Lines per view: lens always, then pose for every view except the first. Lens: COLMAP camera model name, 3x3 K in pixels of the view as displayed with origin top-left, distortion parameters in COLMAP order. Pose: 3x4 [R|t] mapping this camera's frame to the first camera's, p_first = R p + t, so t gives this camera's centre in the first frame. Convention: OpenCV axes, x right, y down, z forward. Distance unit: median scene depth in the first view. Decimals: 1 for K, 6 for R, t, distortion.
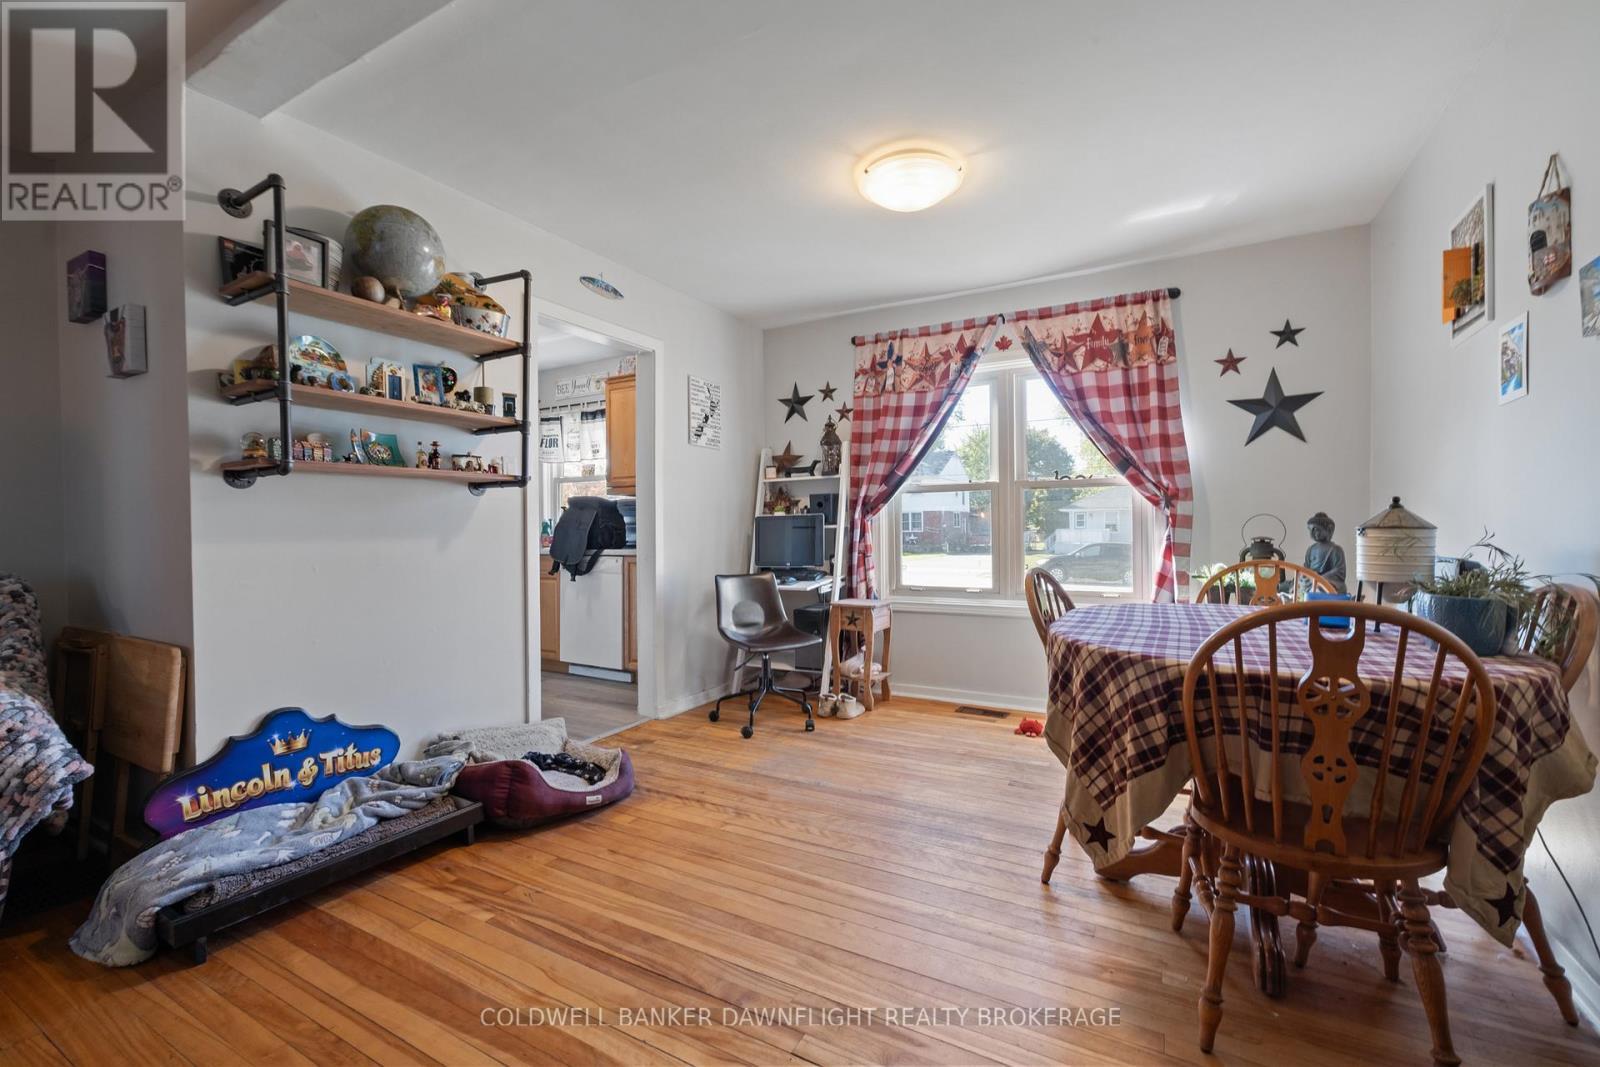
lens RADIAL K [[673.7, 0, 804.2], [0, 673.7, 527.3], [0, 0, 1]] dist [-0.002248, 0.001306]
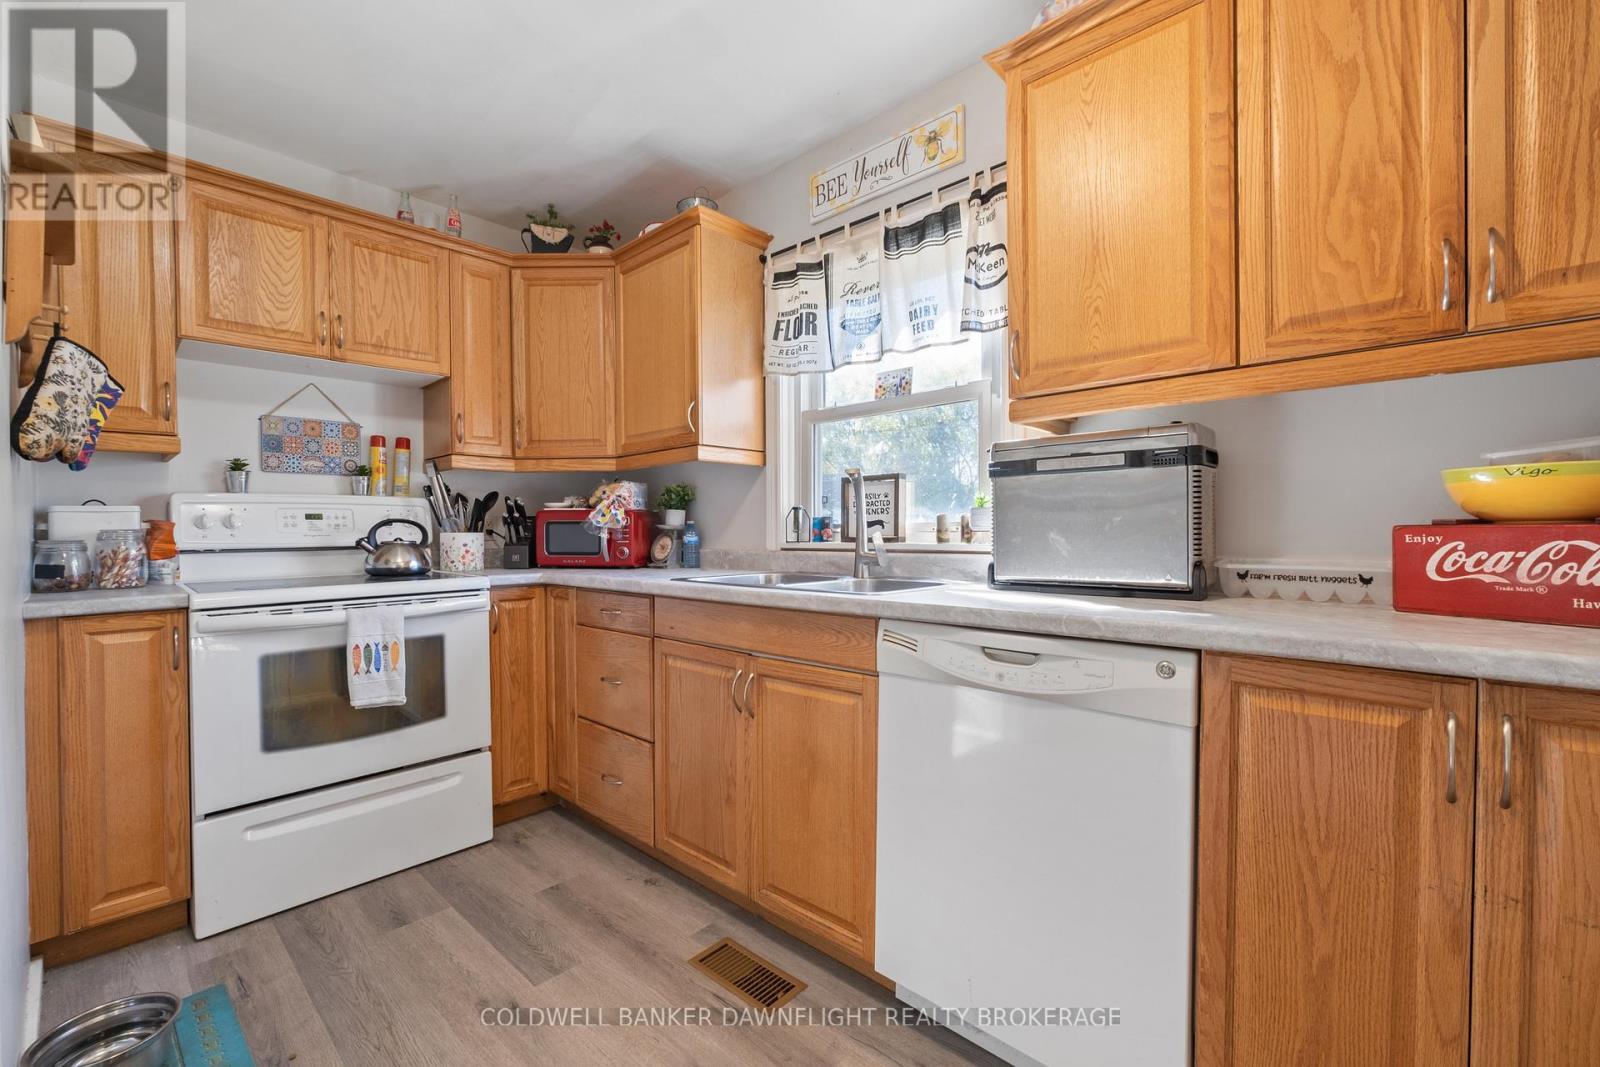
lens RADIAL K [[713.8, 0, 795.4], [0, 713.8, 532.5], [0, 0, 1]] dist [-0.000023, 0.000004]
pose [[0.967593, 0.008996, -0.252356, -0.267862], [-0.007042, 0.999938, 0.008645, 0.000659], [0.252419, -0.006588, 0.967596, 0.570694]]
